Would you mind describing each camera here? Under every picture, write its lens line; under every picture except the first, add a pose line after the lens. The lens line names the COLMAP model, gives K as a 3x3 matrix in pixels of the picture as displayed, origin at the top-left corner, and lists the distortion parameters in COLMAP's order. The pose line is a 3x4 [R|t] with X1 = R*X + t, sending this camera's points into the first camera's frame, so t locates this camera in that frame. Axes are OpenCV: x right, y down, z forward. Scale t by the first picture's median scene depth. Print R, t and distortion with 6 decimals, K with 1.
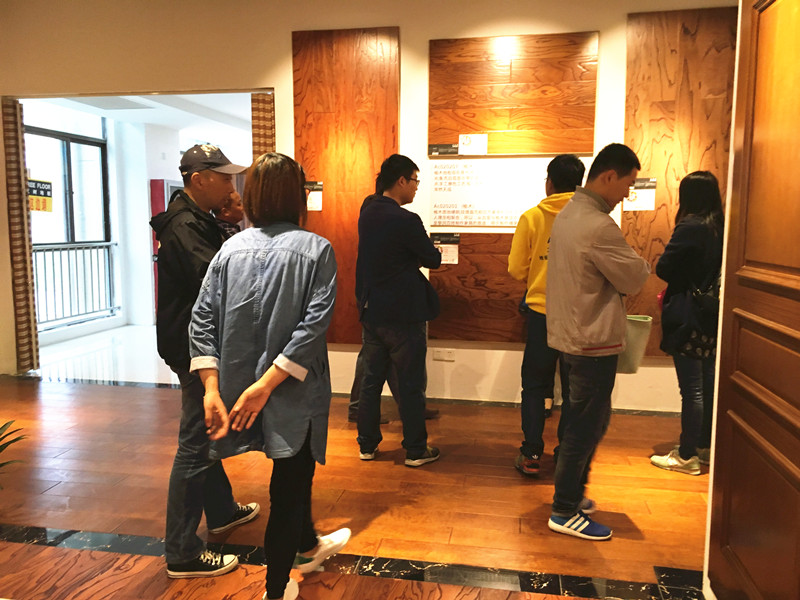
lens RADIAL K [[677.4, 0, 399.4], [0, 677.4, 304.3], [0, 0, 1]] dist [0.053624, -0.063986]
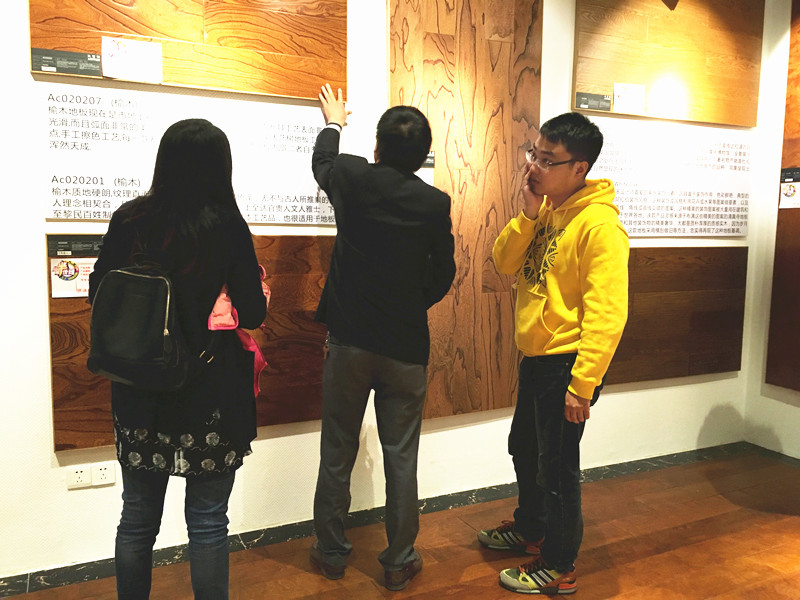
lens RADIAL K [[677.4, 0, 399.9], [0, 677.4, 301.3], [0, 0, 1]] dist [0.053624, -0.063986]
pose [[0.800215, -0.064005, 0.596288, -0.050247], [0.057634, 0.997894, 0.029769, -0.062196], [-0.596937, 0.010545, 0.802219, 0.494260]]
